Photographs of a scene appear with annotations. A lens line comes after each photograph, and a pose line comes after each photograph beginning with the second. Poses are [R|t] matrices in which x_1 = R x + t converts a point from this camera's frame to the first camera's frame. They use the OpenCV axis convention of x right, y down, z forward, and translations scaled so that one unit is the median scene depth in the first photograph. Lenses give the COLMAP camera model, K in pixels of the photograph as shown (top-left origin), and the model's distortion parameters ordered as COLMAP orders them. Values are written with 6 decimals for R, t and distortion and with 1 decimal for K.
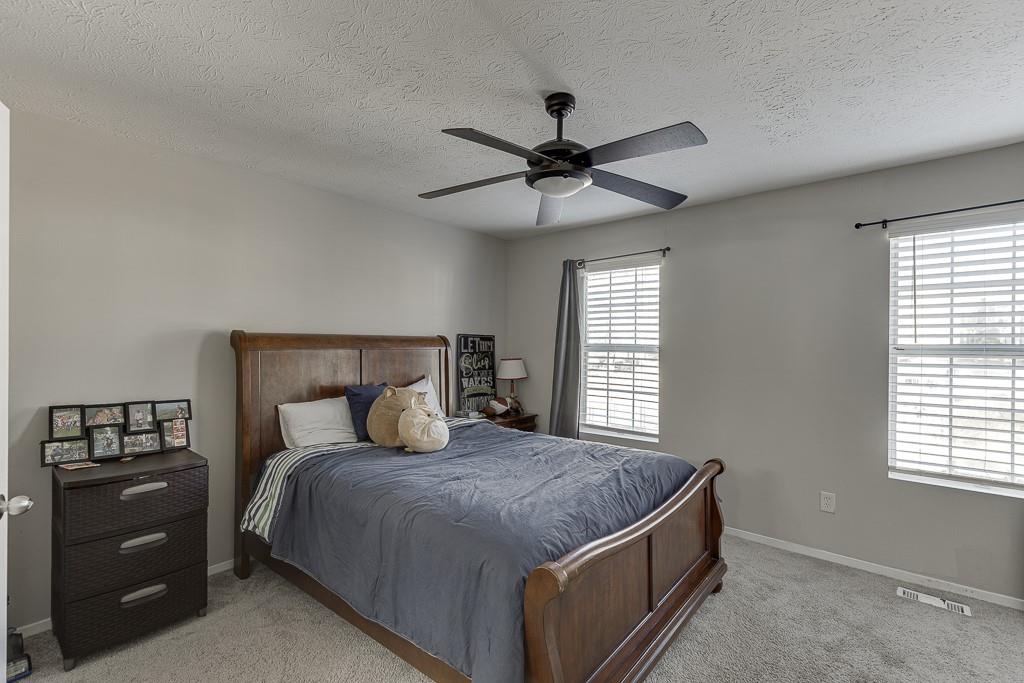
lens RADIAL K [[456.0, 0, 515.4], [0, 456.0, 340.4], [0, 0, 1]] dist [0.006618, -0.002026]
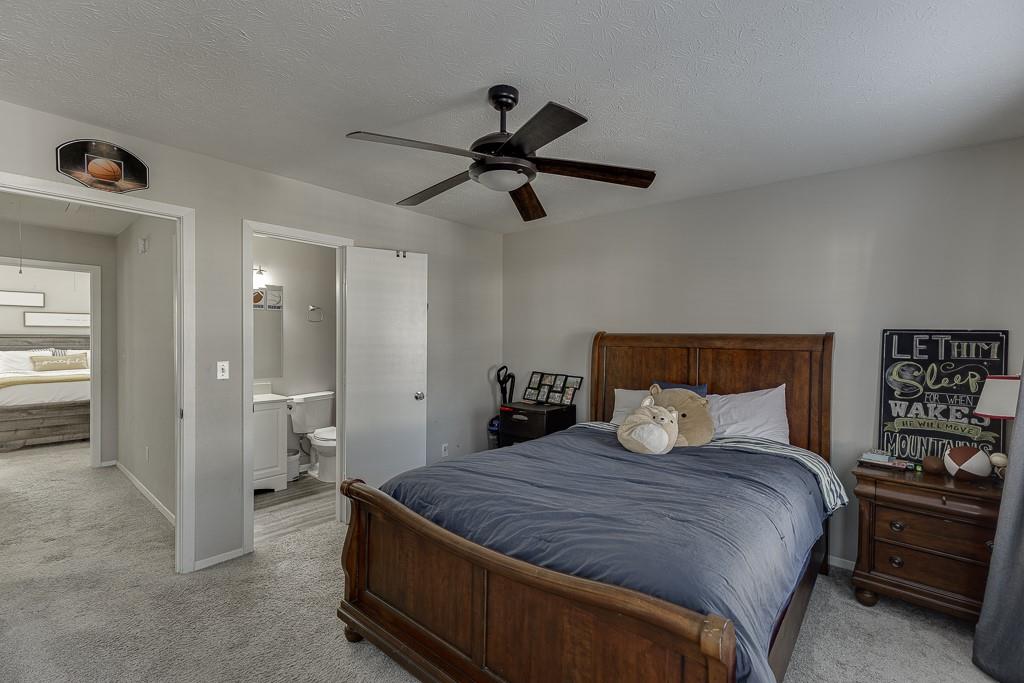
lens RADIAL K [[456.0, 0, 515.5], [0, 456.0, 345.5], [0, 0, 1]] dist [0.006618, -0.002026]
pose [[-0.017727, 0.017263, -0.999694, 0.512023], [0.000208, 0.999851, 0.017262, -0.002738], [0.999843, 0.000098, -0.017728, 0.489818]]
